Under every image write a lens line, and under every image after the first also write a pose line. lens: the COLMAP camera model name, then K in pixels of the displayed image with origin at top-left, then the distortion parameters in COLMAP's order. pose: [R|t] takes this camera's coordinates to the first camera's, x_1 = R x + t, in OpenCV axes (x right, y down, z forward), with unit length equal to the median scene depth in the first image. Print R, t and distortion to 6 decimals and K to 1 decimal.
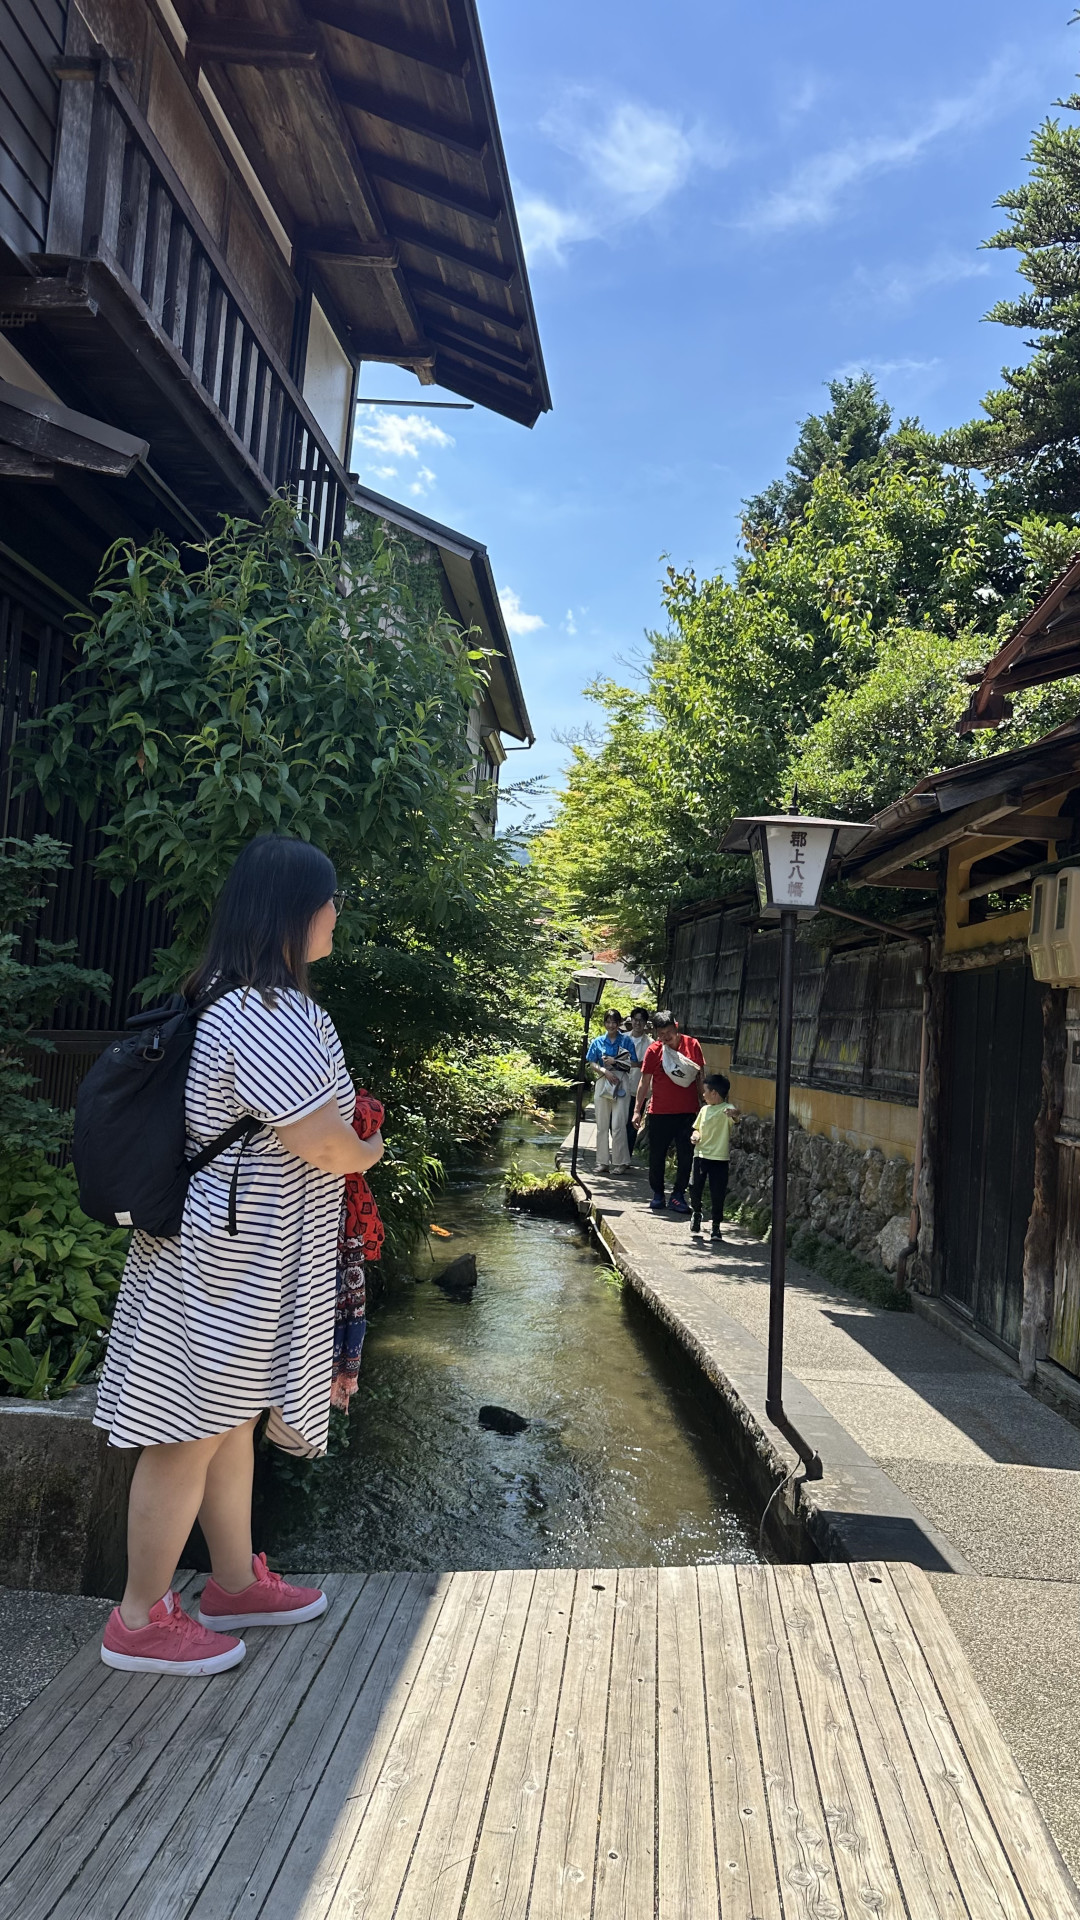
lens RADIAL K [[1323.3, 0, 550.1], [0, 1323.3, 965.6], [0, 0, 1]] dist [0.067288, -0.088701]
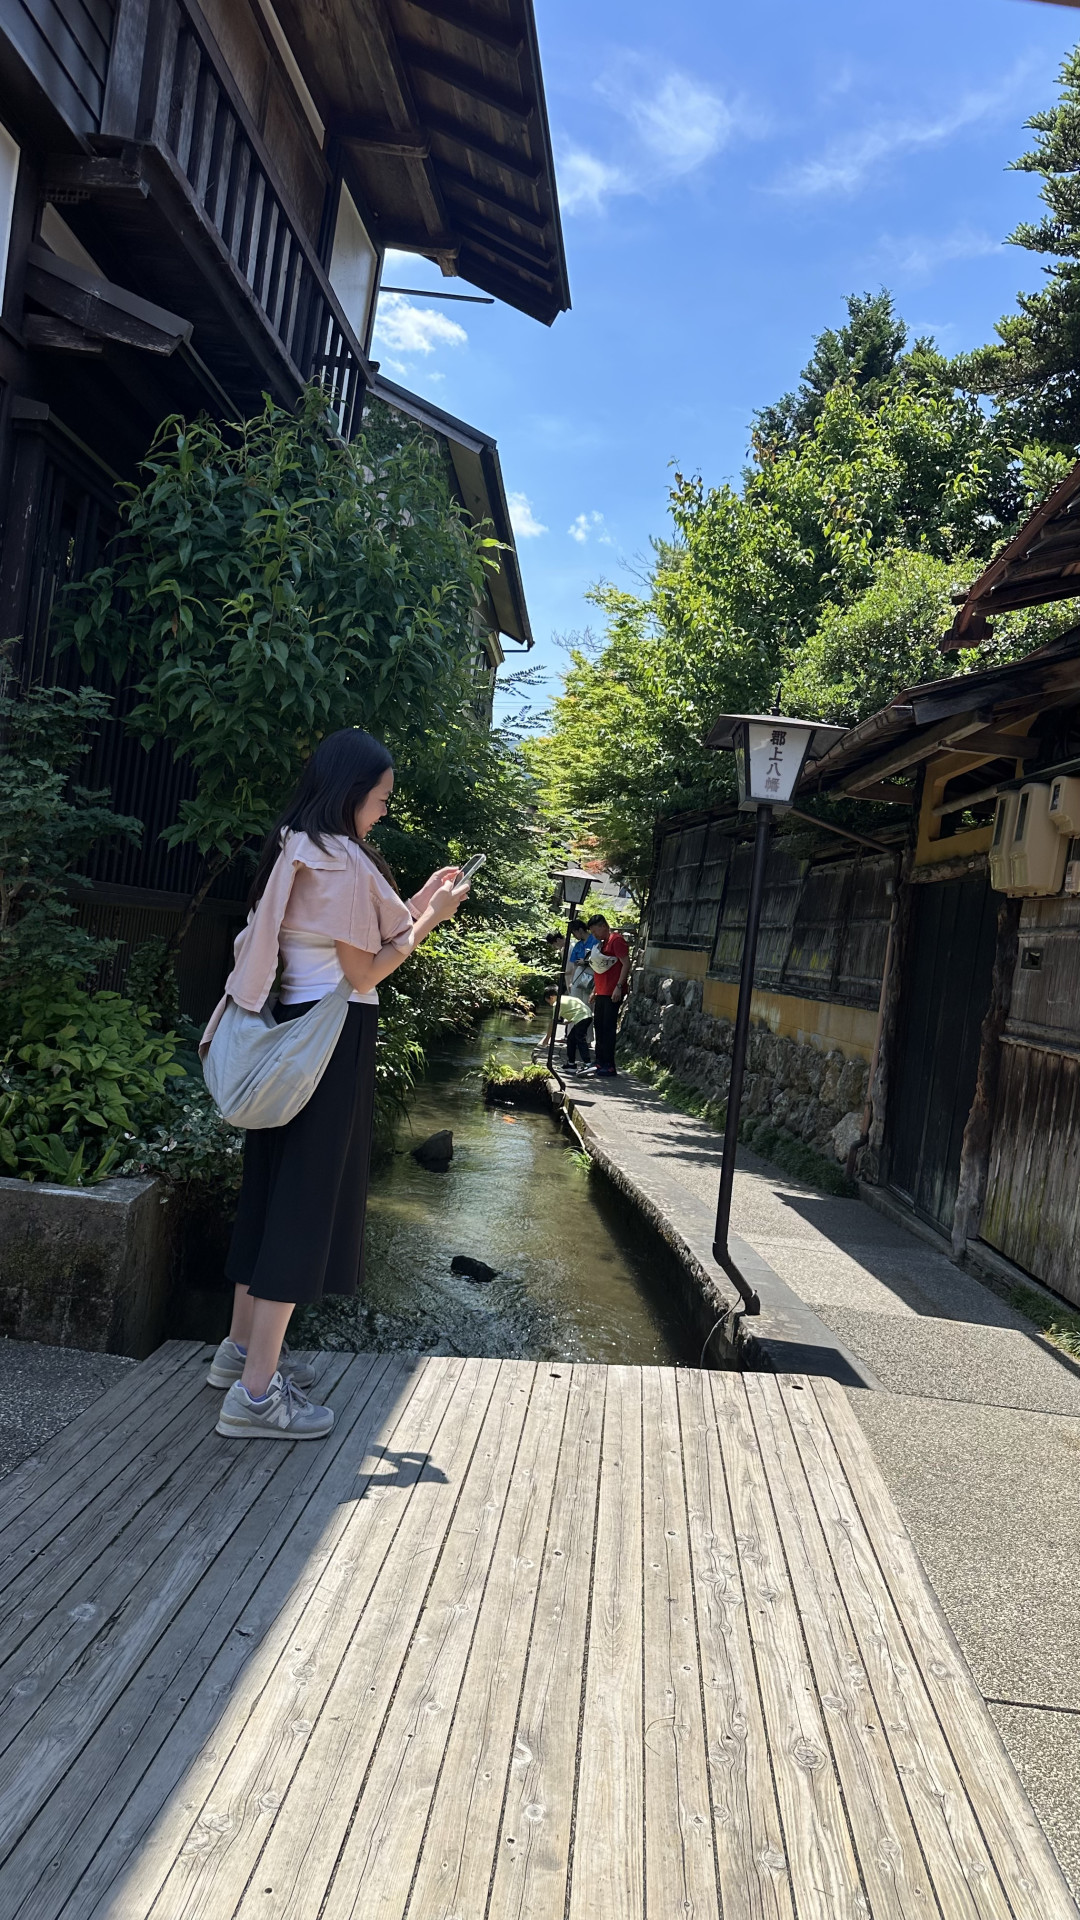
lens RADIAL K [[1323.3, 0, 548.1], [0, 1323.3, 959.7], [0, 0, 1]] dist [0.067288, -0.088701]
pose [[0.998382, 0.055329, 0.013137, -0.002139], [-0.056042, 0.996490, 0.062181, 0.016078], [-0.009650, -0.062817, 0.997978, -0.050079]]
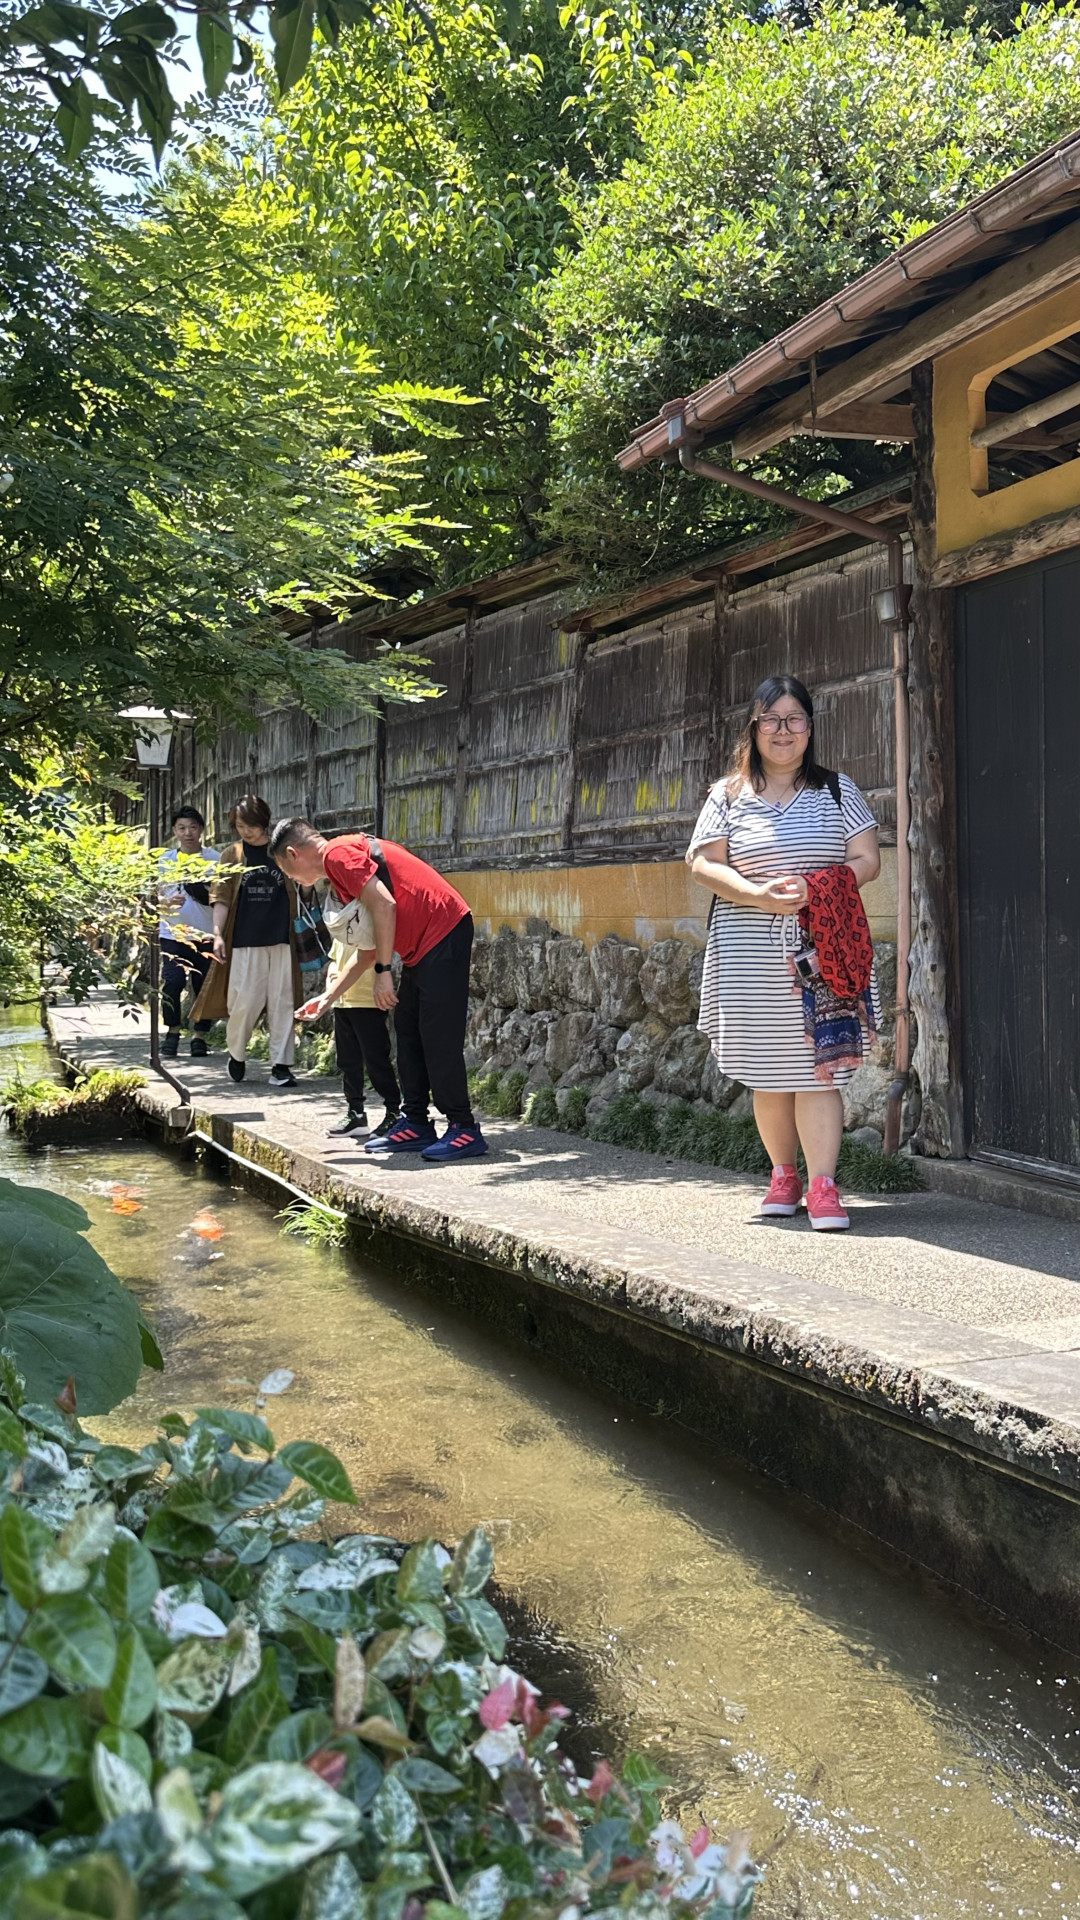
lens RADIAL K [[1758.7, 0, 549.7], [0, 1758.7, 951.7], [0, 0, 1]] dist [0.102016, 0.000000]
pose [[0.935051, -0.099924, 0.340140, -0.128574], [0.070722, 0.992746, 0.097226, 0.073694], [-0.347388, -0.066855, 0.935335, 0.355618]]
